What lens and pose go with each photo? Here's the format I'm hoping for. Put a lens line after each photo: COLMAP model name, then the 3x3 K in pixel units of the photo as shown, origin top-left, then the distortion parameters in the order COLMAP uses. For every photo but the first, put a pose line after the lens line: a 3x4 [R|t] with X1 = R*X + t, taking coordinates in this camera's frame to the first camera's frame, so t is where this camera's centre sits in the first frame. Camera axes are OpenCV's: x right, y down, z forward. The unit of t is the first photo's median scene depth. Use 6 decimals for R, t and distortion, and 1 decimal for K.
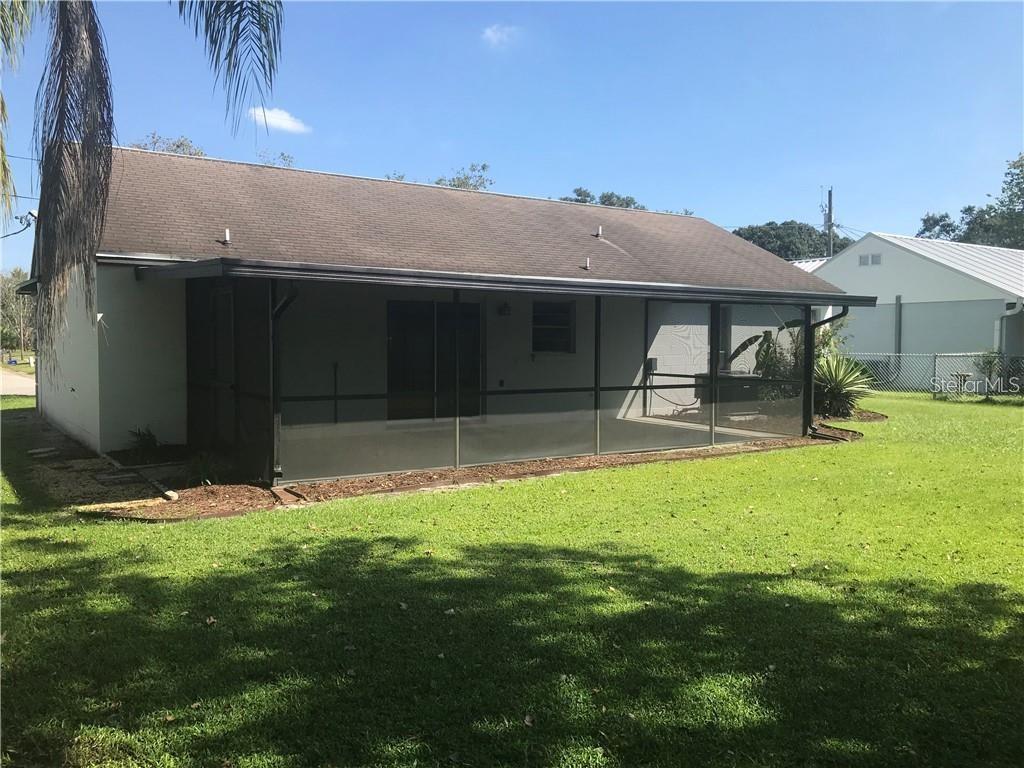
lens RADIAL K [[836.2, 0, 509.4], [0, 836.2, 383.3], [0, 0, 1]] dist [0.038094, -0.050014]
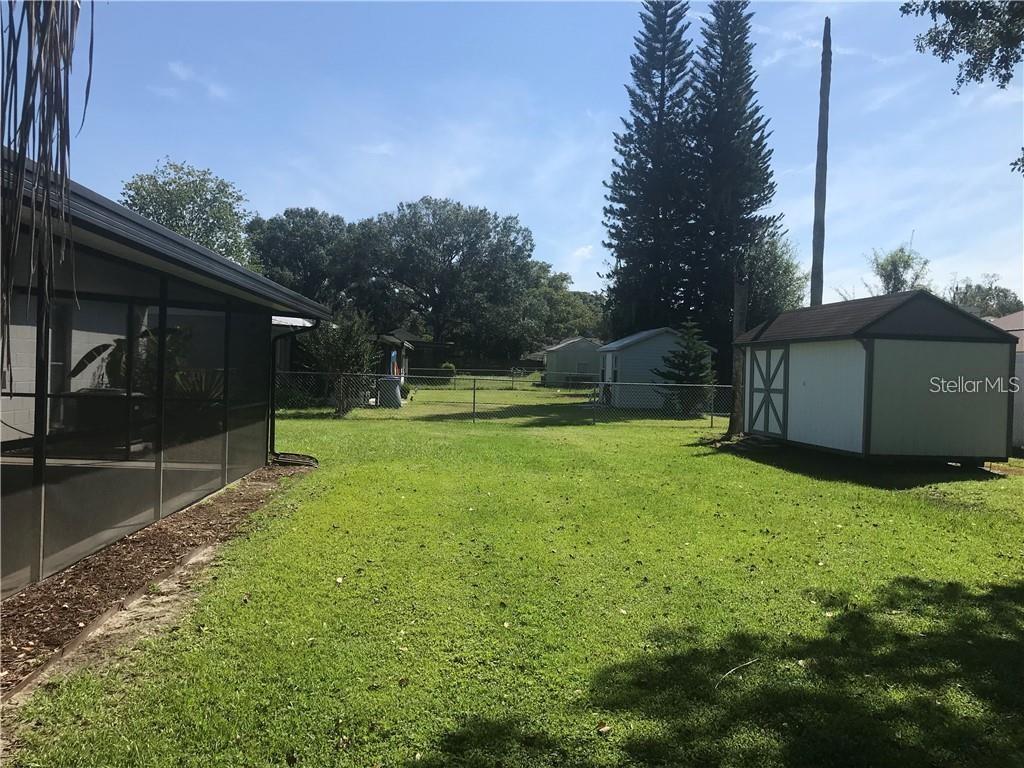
lens RADIAL K [[836.2, 0, 511.5], [0, 836.2, 382.4], [0, 0, 1]] dist [0.038094, -0.050014]
pose [[0.515668, -0.013346, 0.856684, -0.658061], [0.022462, 0.999746, 0.002054, -0.042780], [-0.856494, 0.018184, 0.515837, 0.801838]]
